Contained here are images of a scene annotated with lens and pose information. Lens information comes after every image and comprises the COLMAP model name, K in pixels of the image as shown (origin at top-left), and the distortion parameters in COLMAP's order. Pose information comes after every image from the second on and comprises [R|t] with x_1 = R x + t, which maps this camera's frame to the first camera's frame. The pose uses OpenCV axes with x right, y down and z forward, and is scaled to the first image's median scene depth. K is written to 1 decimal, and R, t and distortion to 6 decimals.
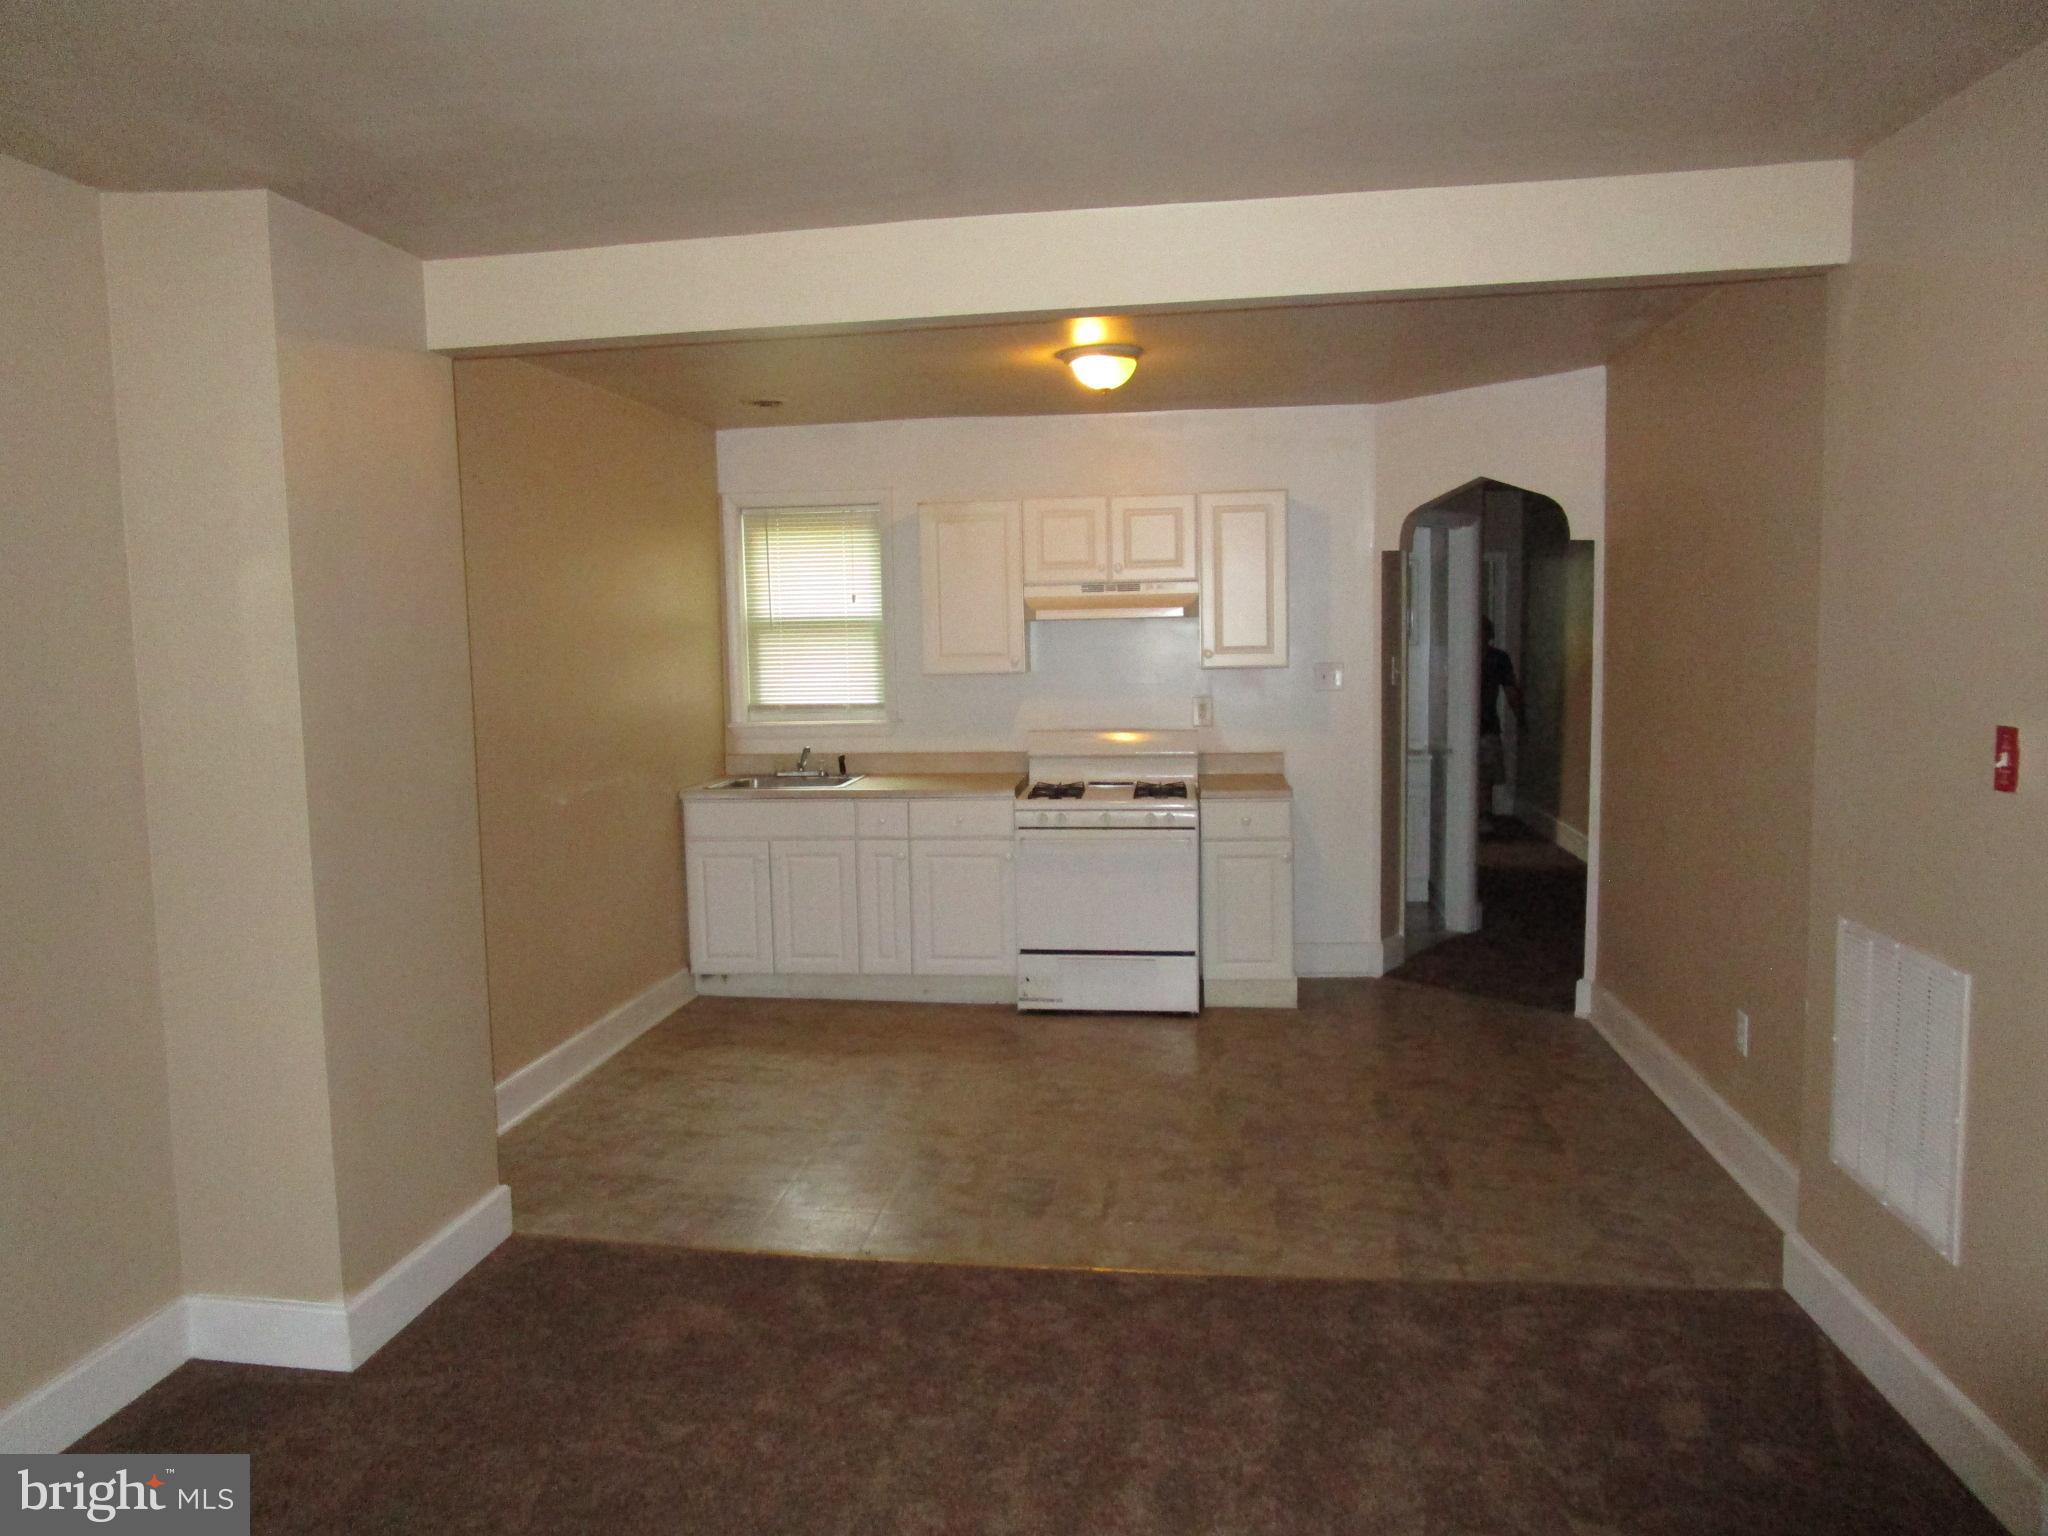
lens RADIAL K [[1480.0, 0, 1013.0], [0, 1480.0, 776.0], [0, 0, 1]] dist [-0.007067, 0.006649]
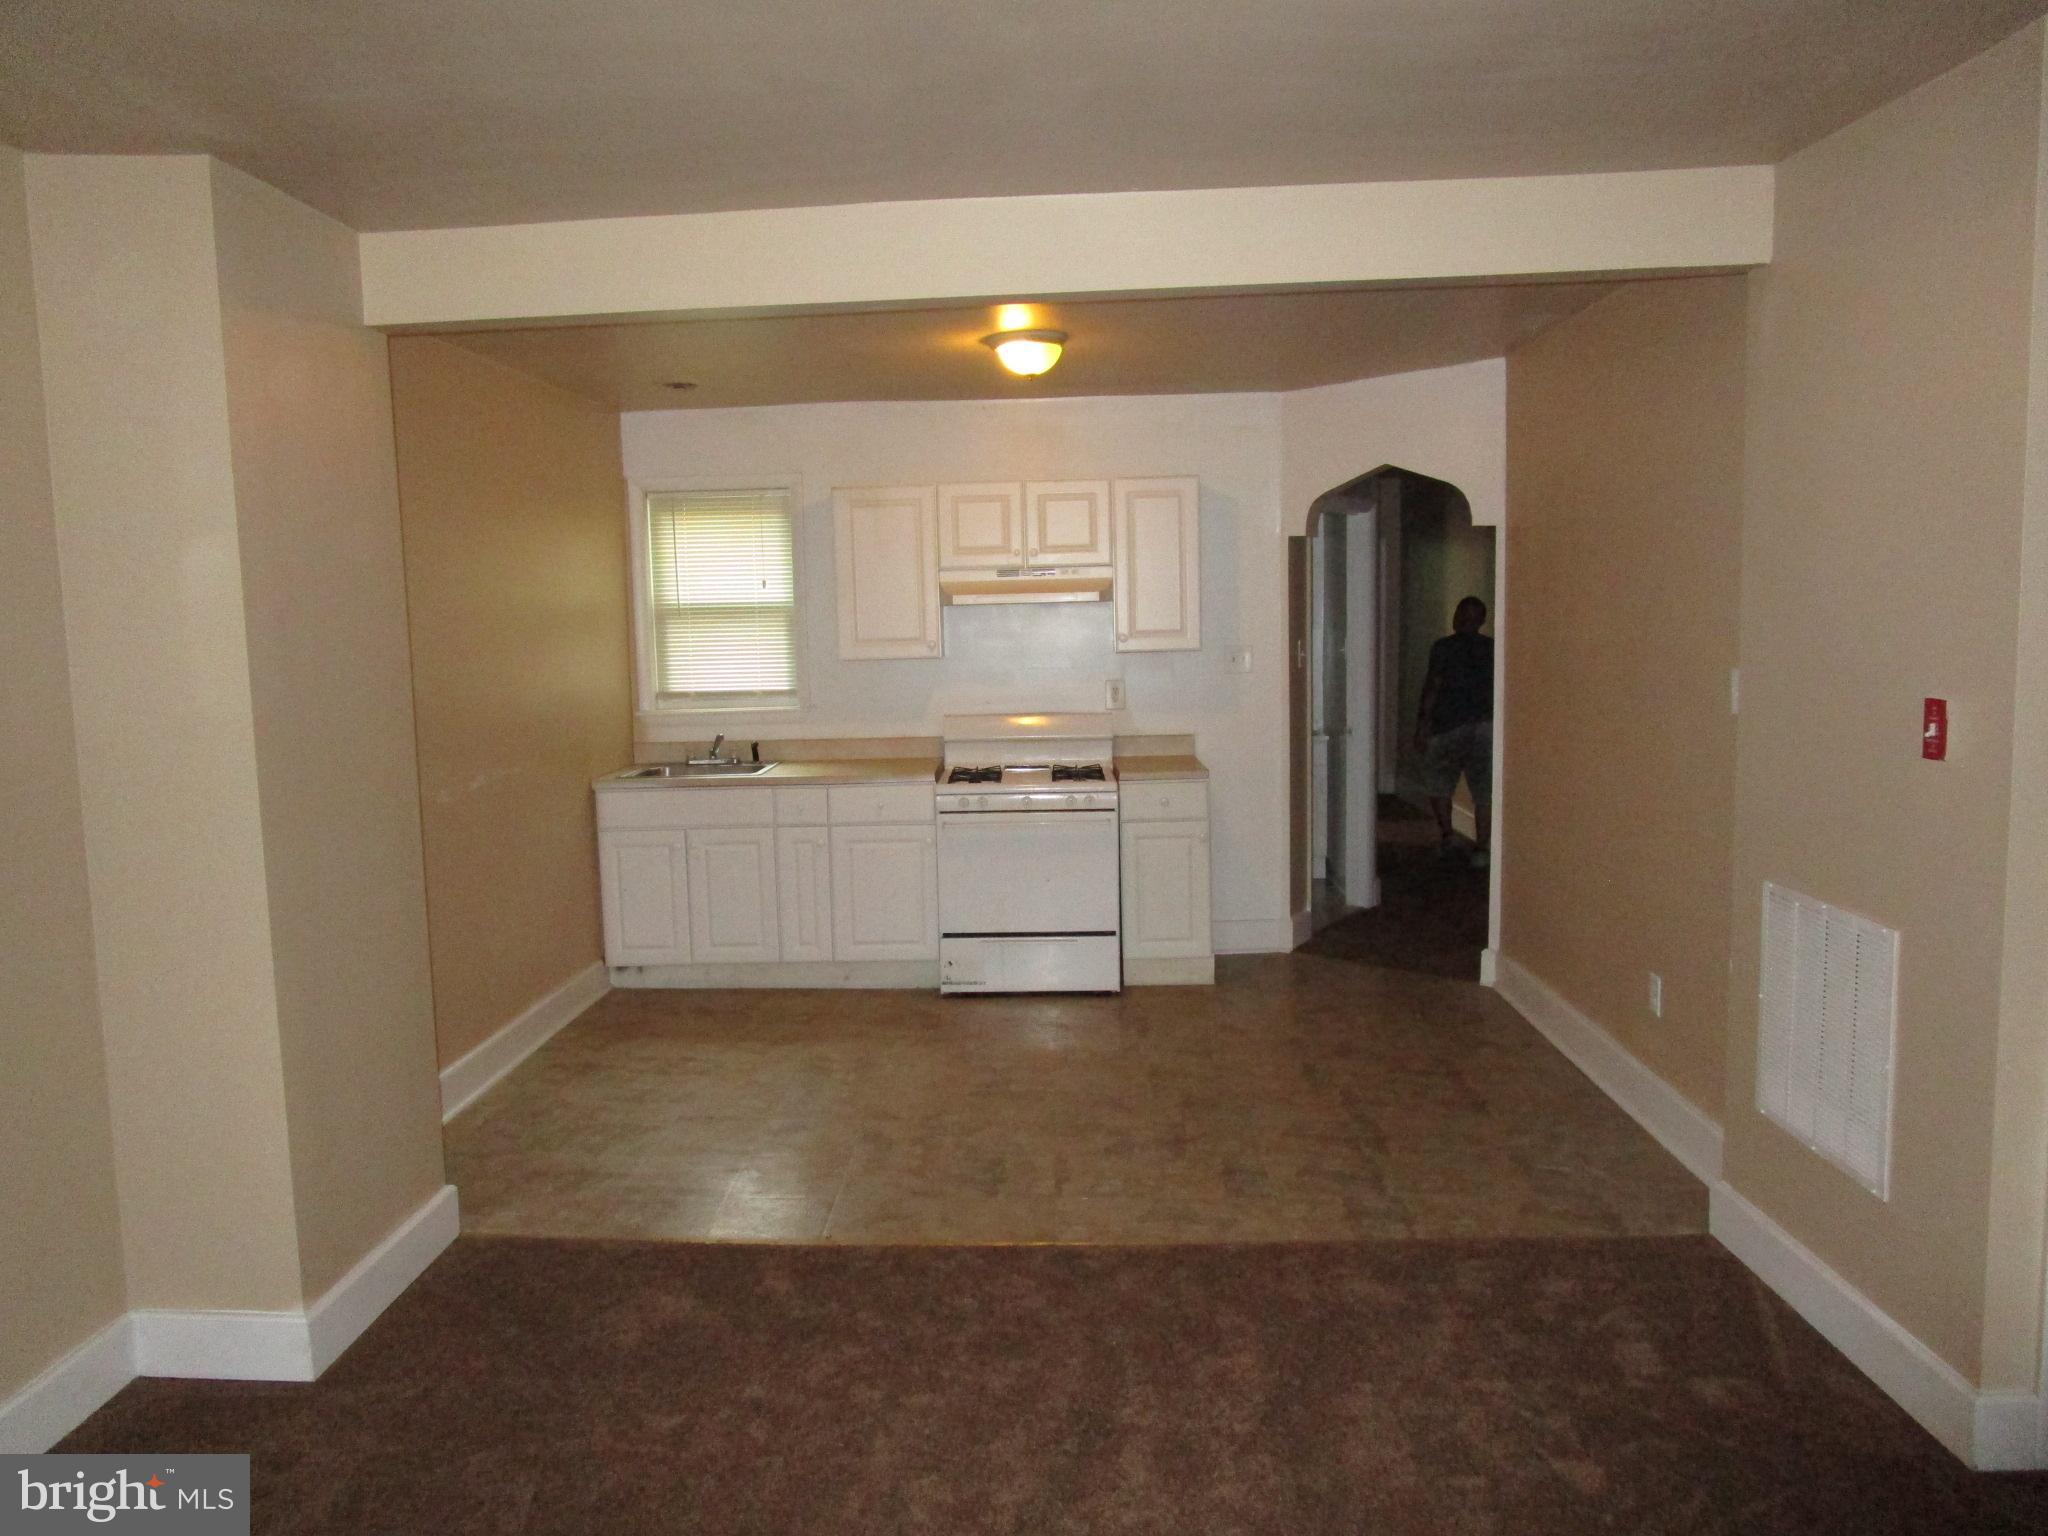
lens RADIAL K [[1480.0, 0, 1013.0], [0, 1480.0, 776.0], [0, 0, 1]] dist [-0.007067, 0.006649]
pose [[0.995591, -0.014168, 0.092729, -0.047081], [0.013335, 0.999865, 0.009599, 0.001689], [-0.092852, -0.008320, 0.995645, -0.003504]]
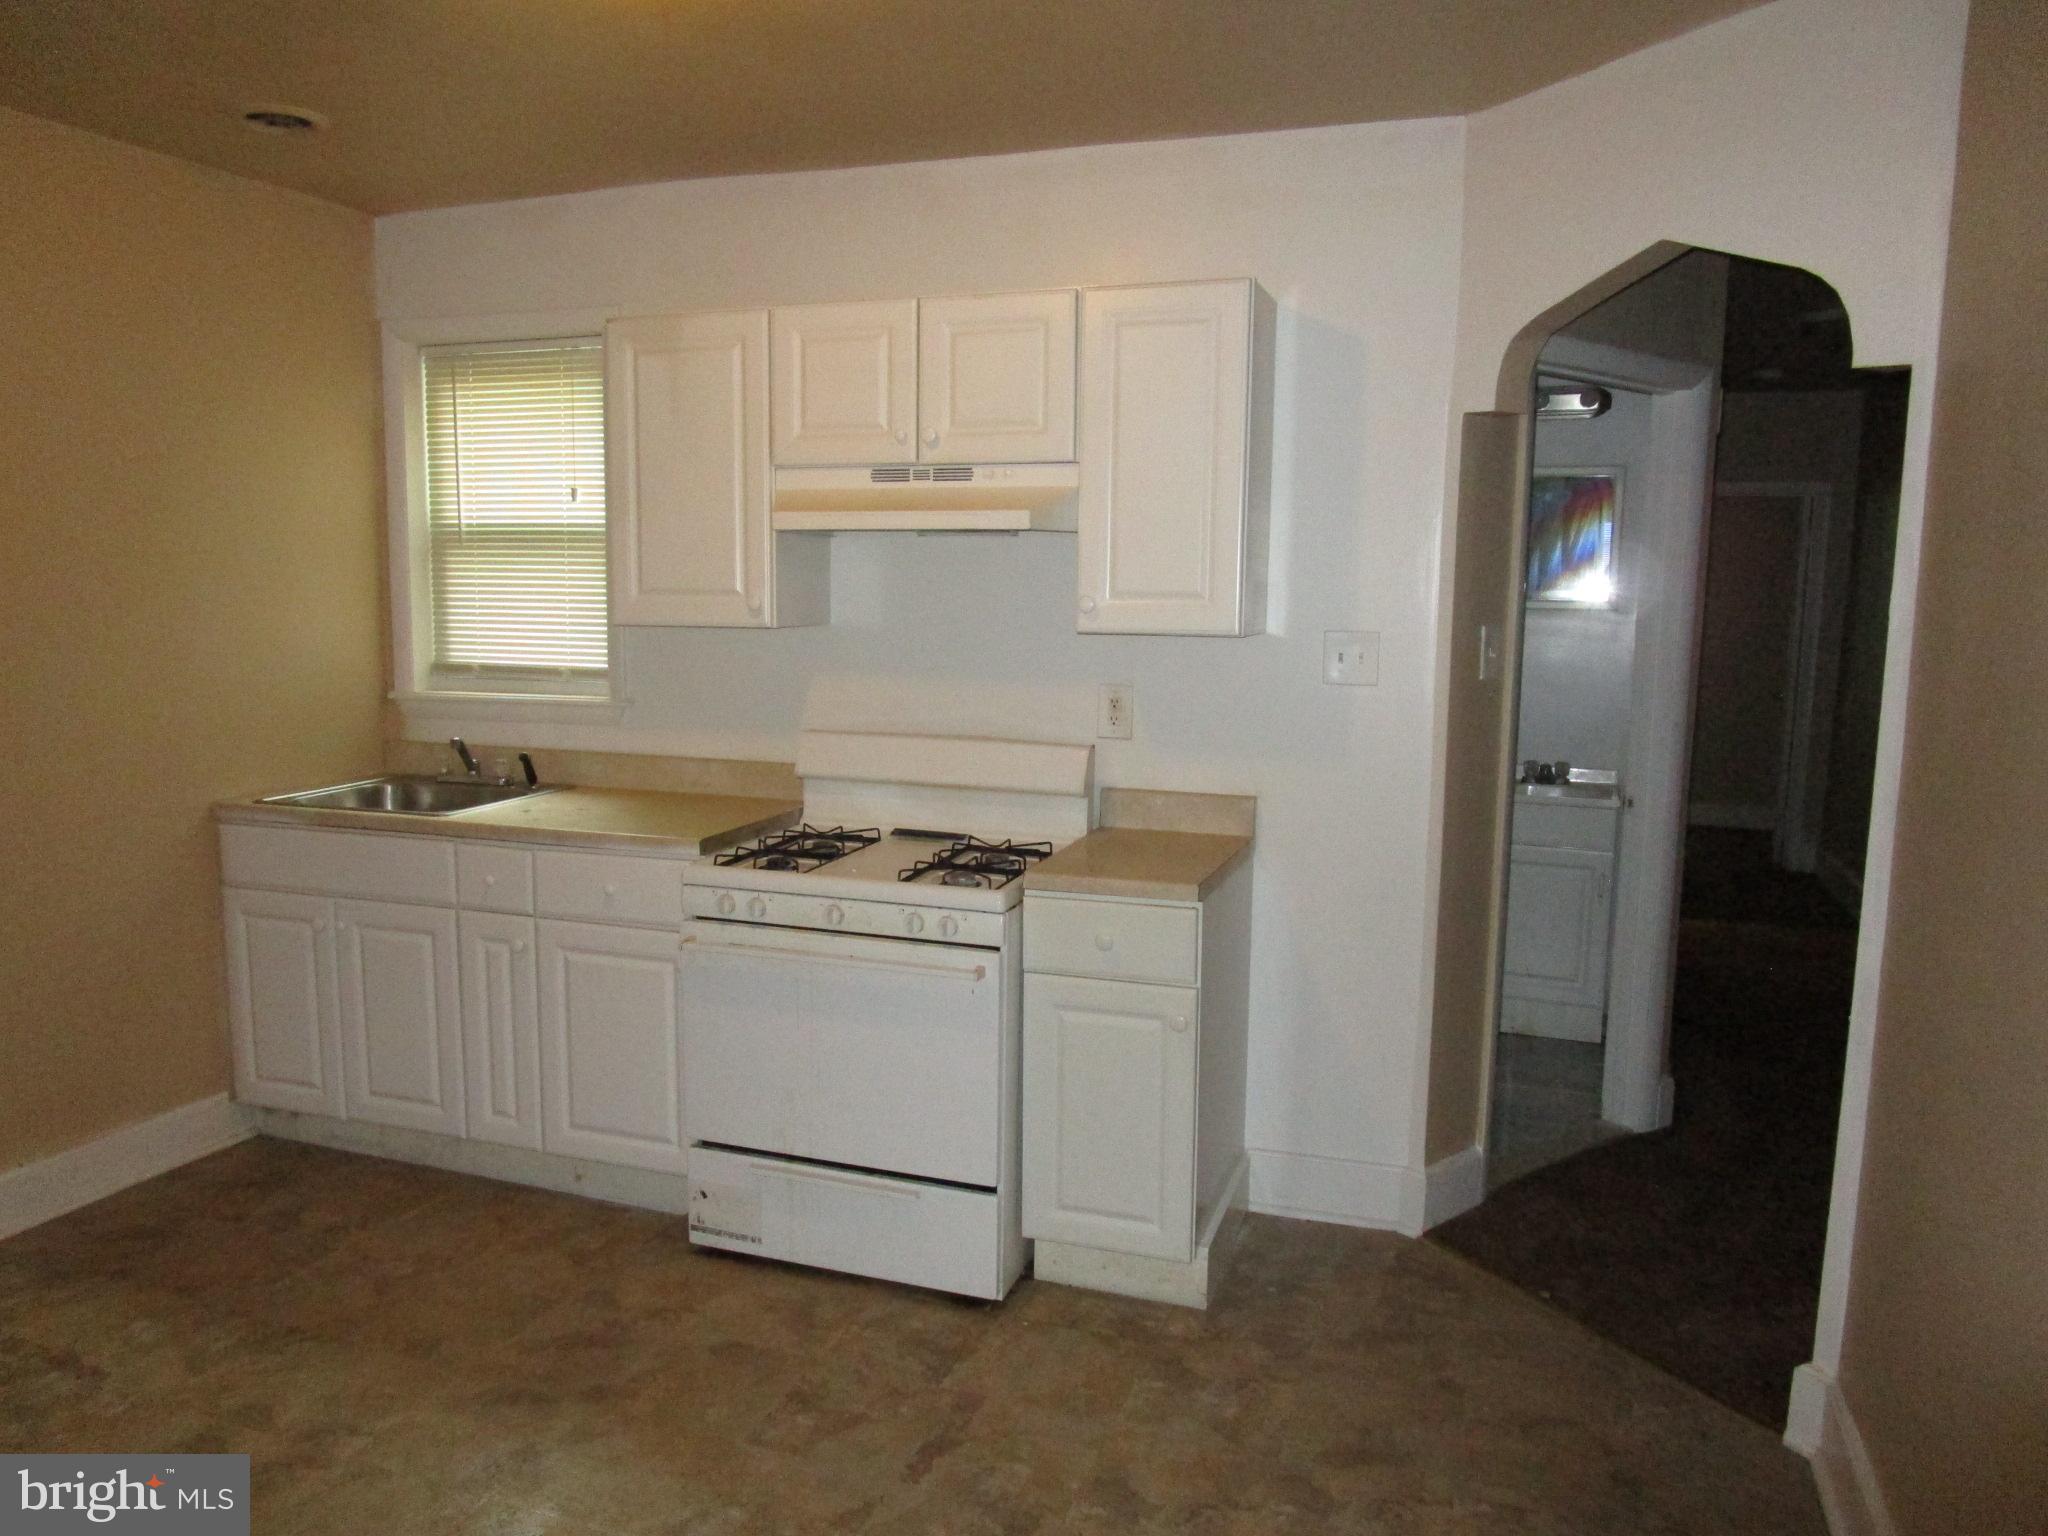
lens RADIAL K [[1480.0, 0, 1013.0], [0, 1480.0, 776.0], [0, 0, 1]] dist [-0.007067, 0.006649]
pose [[0.974261, 0.059121, -0.217532, 0.274168], [-0.051227, 0.997814, 0.041756, -0.052743], [0.219525, -0.029538, 0.975160, 0.596995]]
